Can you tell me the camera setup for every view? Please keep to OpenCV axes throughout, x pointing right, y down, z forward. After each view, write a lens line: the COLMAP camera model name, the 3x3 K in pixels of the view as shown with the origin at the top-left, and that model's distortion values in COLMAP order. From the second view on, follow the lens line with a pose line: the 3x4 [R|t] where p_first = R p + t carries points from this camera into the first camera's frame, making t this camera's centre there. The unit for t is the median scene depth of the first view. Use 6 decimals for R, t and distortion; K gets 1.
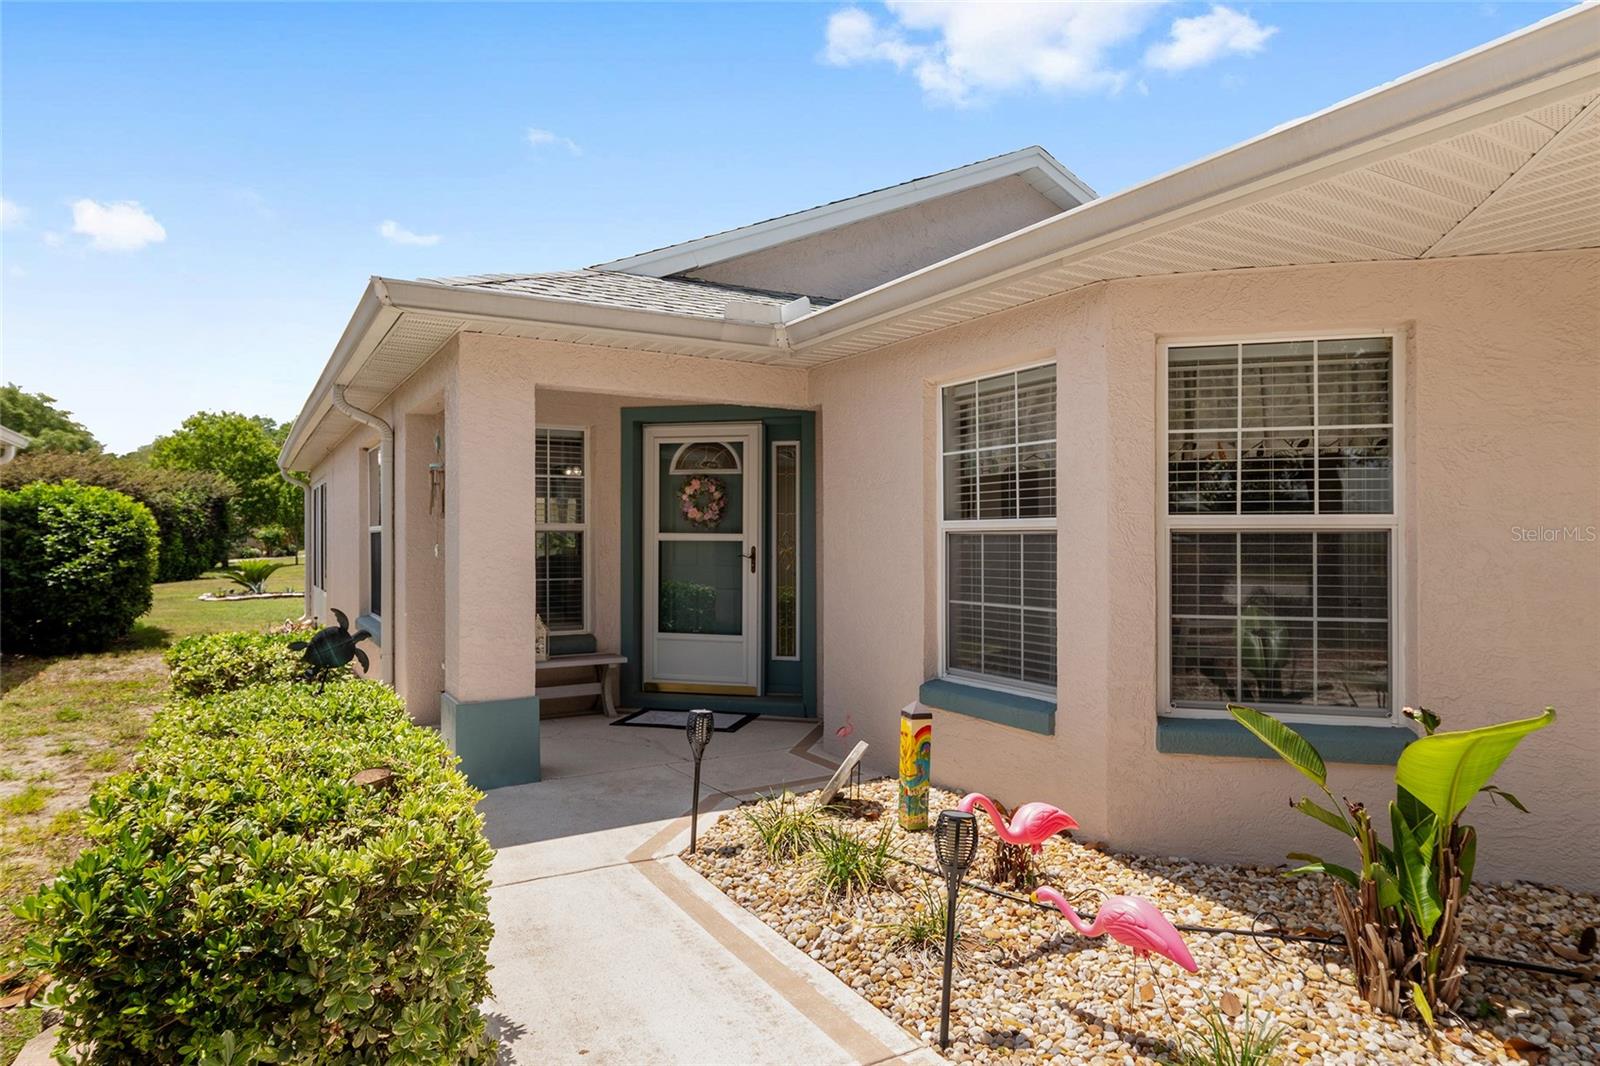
lens RADIAL K [[980.0, 0, 800.4], [0, 980.0, 533.9], [0, 0, 1]] dist [-0.003851, -0.000575]
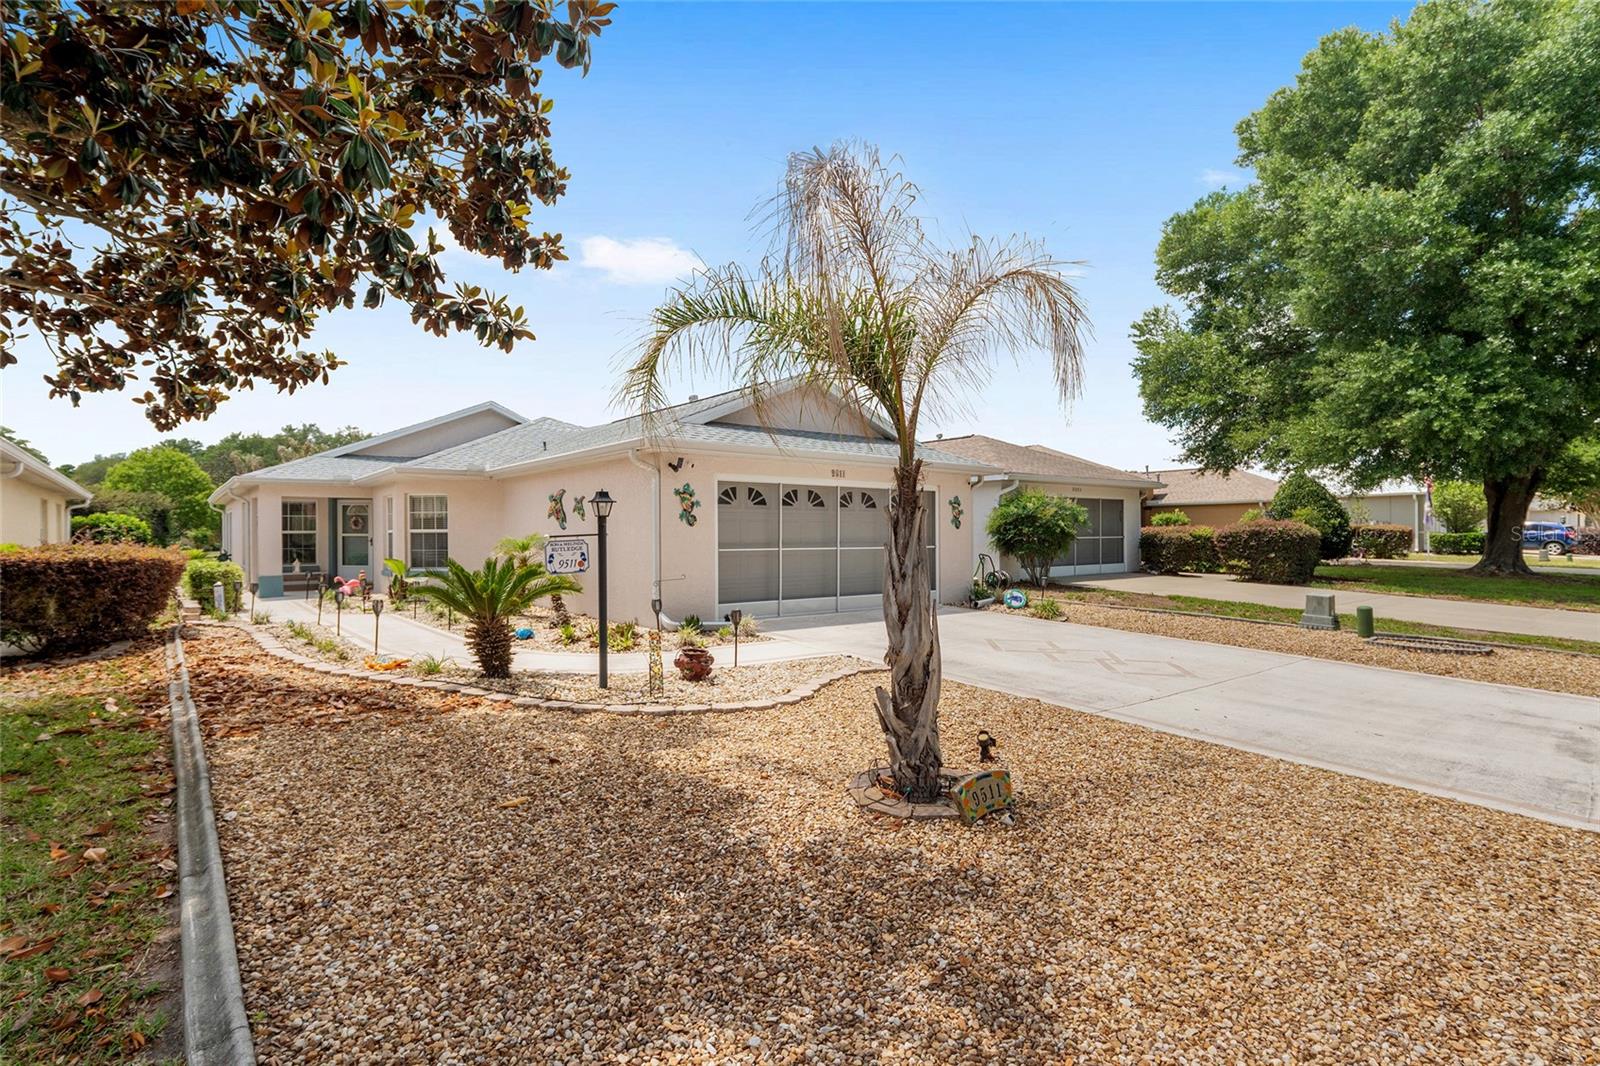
lens RADIAL K [[819.7, 0, 800.8], [0, 819.7, 533.9], [0, 0, 1]] dist [0.002060, 0.000322]
pose [[0.990440, -0.005457, 0.137835, 0.166106], [0.005119, 0.999983, 0.002804, -0.000019], [-0.137848, -0.002071, 0.990451, -0.316004]]
